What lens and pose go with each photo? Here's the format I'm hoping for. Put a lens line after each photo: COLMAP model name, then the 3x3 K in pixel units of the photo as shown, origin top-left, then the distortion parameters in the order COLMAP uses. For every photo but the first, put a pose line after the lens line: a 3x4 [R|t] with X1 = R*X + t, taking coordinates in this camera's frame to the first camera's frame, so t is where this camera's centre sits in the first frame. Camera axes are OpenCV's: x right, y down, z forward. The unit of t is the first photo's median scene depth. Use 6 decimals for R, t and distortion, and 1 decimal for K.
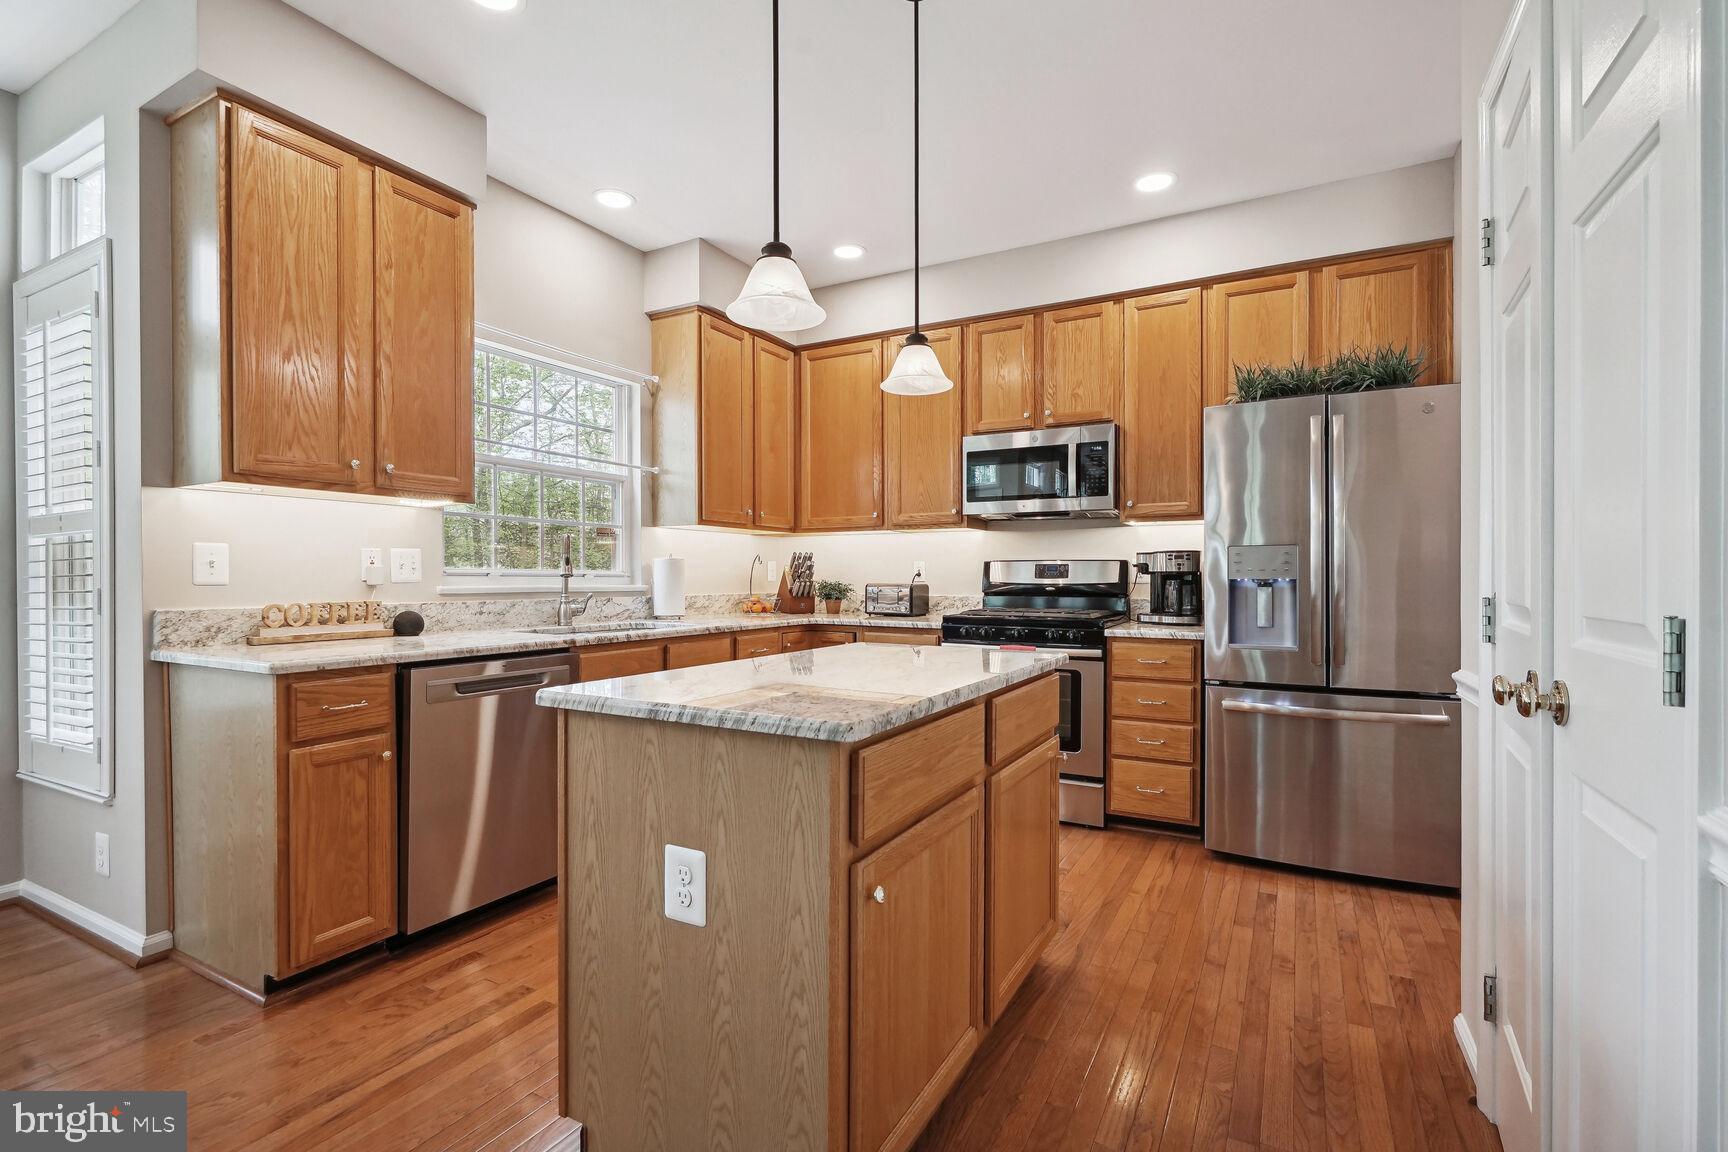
lens RADIAL K [[786.8, 0, 861.8], [0, 786.8, 582.3], [0, 0, 1]] dist [0.002335, 0.000884]
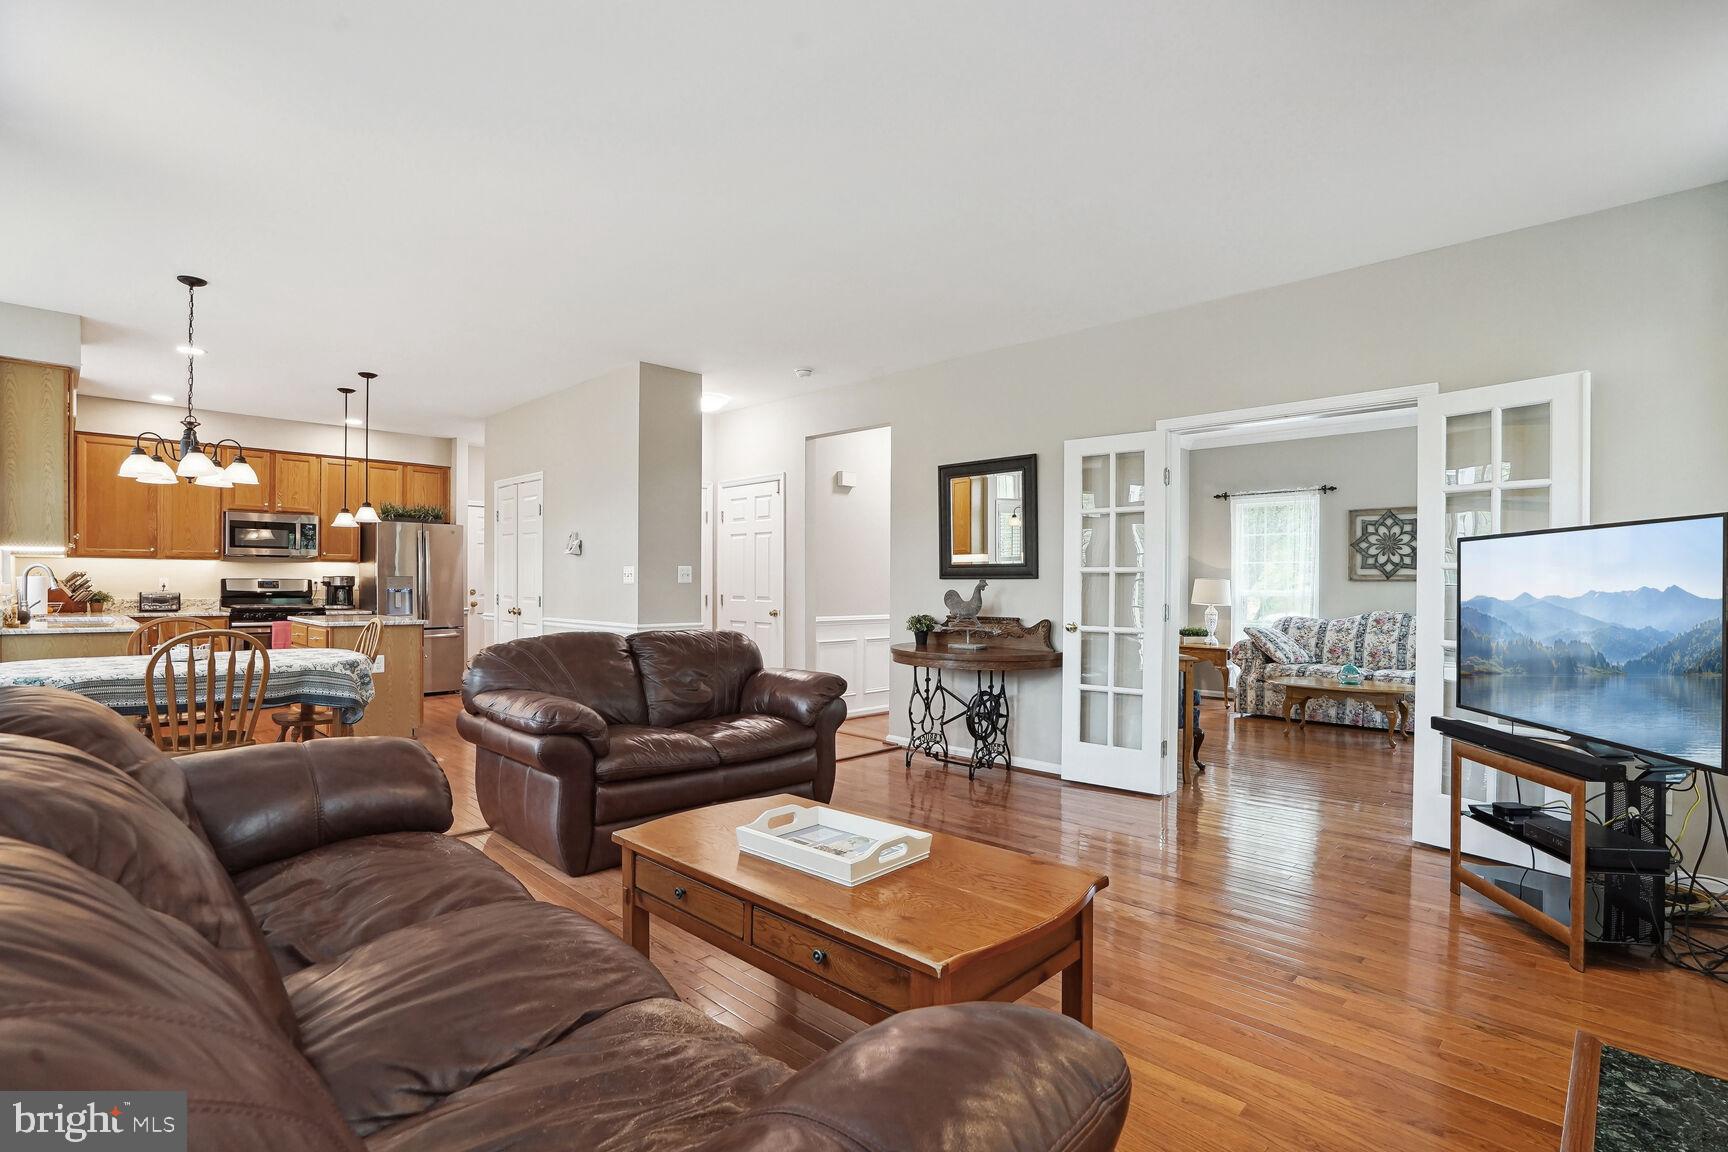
lens RADIAL K [[815.8, 0, 857.7], [0, 815.8, 584.9], [0, 0, 1]] dist [-0.015964, 0.000698]
pose [[0.258073, 0.001668, 0.966124, -1.486909], [-0.001020, 0.999998, -0.001454, -0.014240], [-0.966125, -0.000610, 0.258074, -1.023714]]
